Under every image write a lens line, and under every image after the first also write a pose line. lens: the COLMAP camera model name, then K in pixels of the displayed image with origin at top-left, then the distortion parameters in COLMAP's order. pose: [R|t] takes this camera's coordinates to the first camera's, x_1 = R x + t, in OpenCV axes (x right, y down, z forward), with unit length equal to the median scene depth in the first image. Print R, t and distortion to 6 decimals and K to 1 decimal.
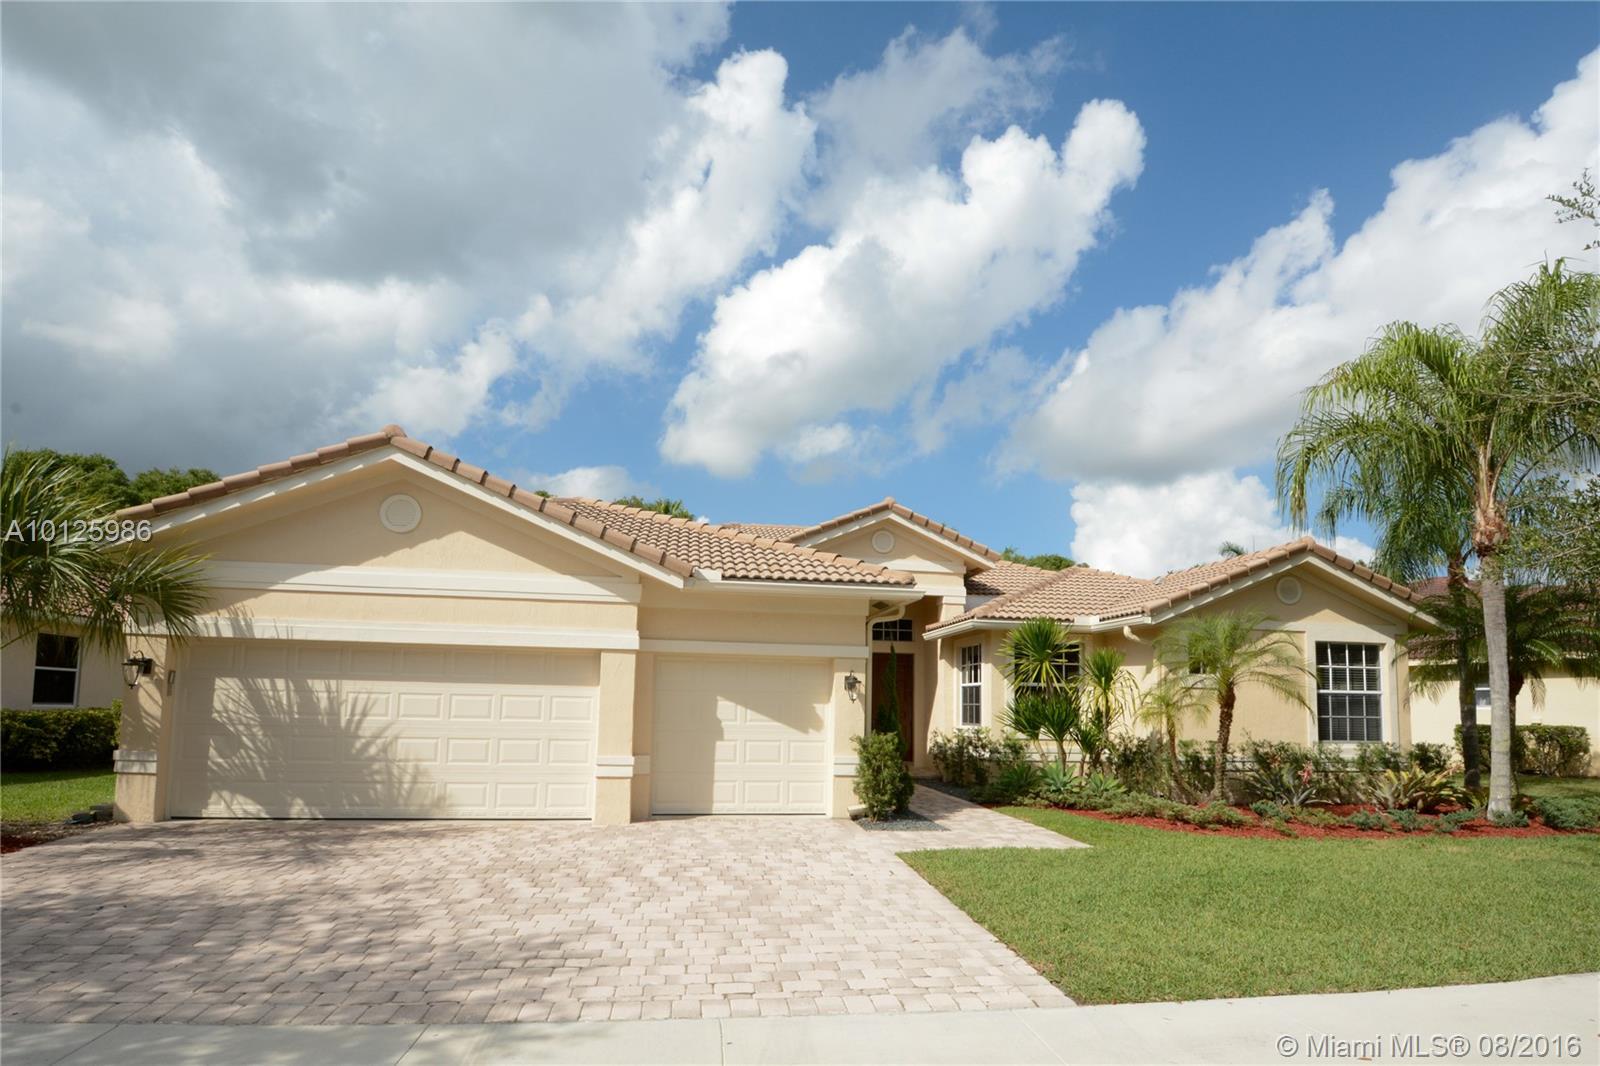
lens RADIAL K [[769.9, 0, 759.8], [0, 769.9, 616.8], [0, 0, 1]] dist [-0.007088, -0.002056]
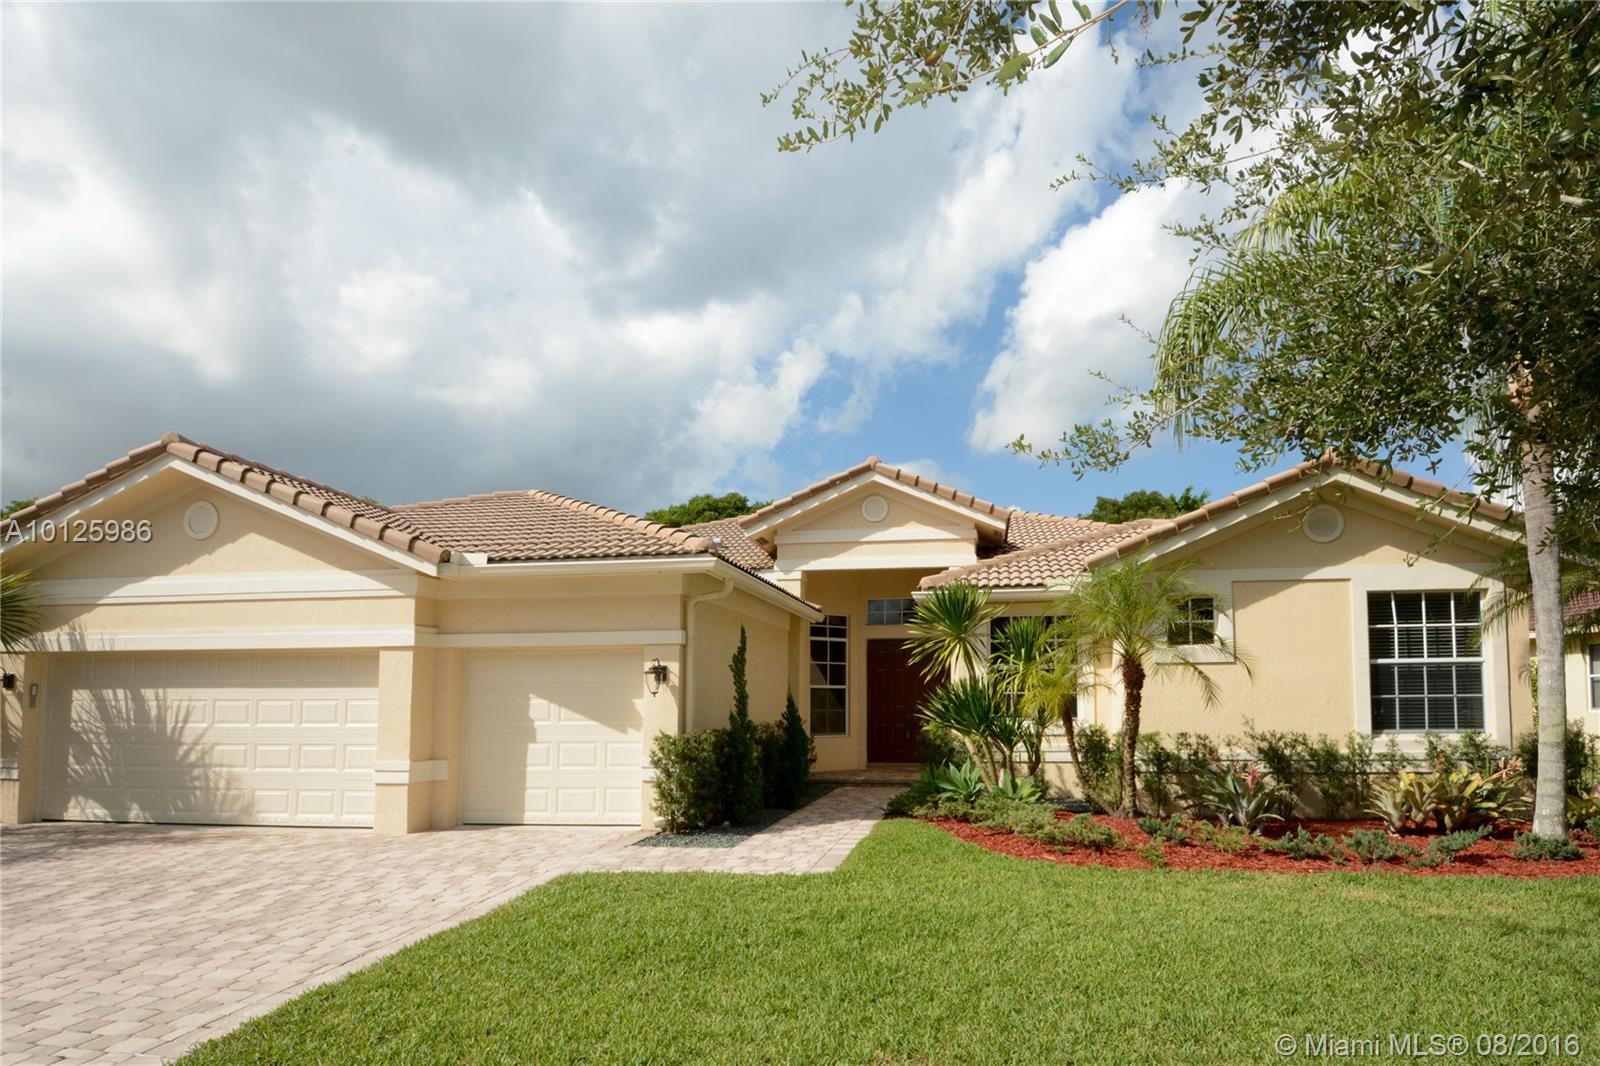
lens RADIAL K [[801.8, 0, 834.1], [0, 801.8, 623.7], [0, 0, 1]] dist [-0.004149, -0.006103]
pose [[0.964541, -0.051615, -0.258837, 0.585242], [0.055634, 0.998417, 0.008221, 0.036900], [0.258003, -0.022330, 0.965886, 0.205352]]
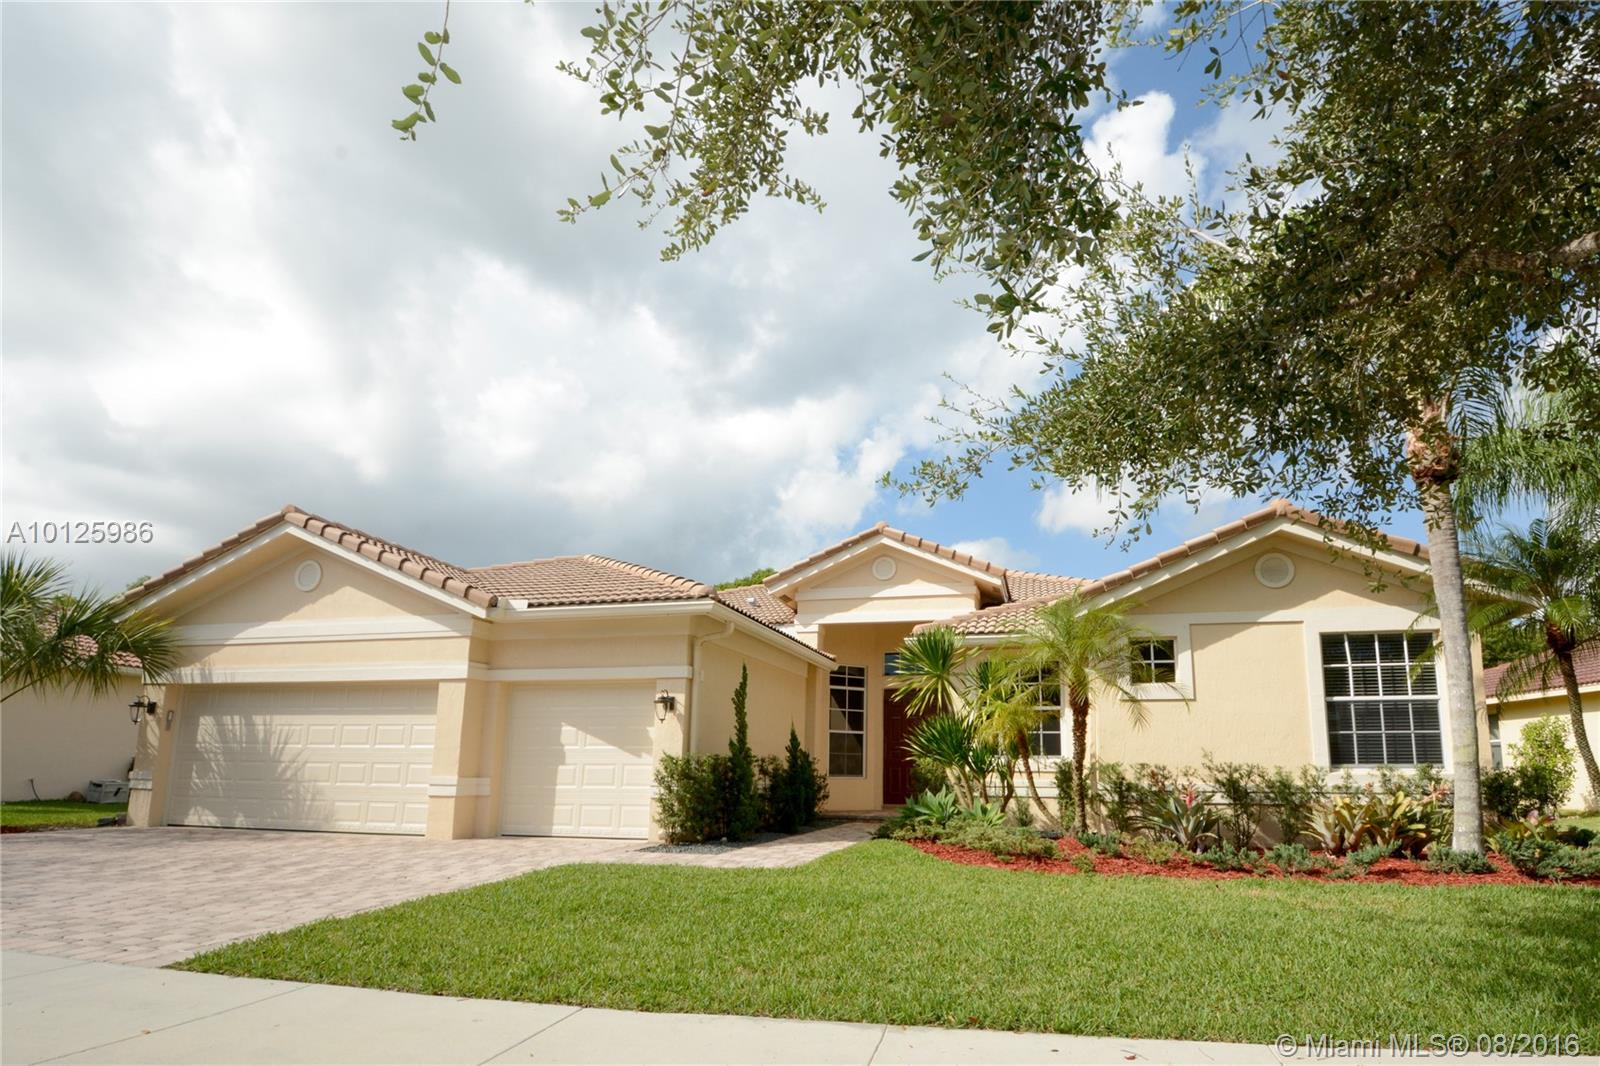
lens RADIAL K [[769.9, 0, 842.9], [0, 769.9, 632.5], [0, 0, 1]] dist [-0.007088, -0.002056]
pose [[0.935786, -0.074072, -0.344699, 0.727949], [0.048202, 0.995380, -0.083038, 0.095459], [0.349257, 0.061091, 0.935033, 0.167663]]
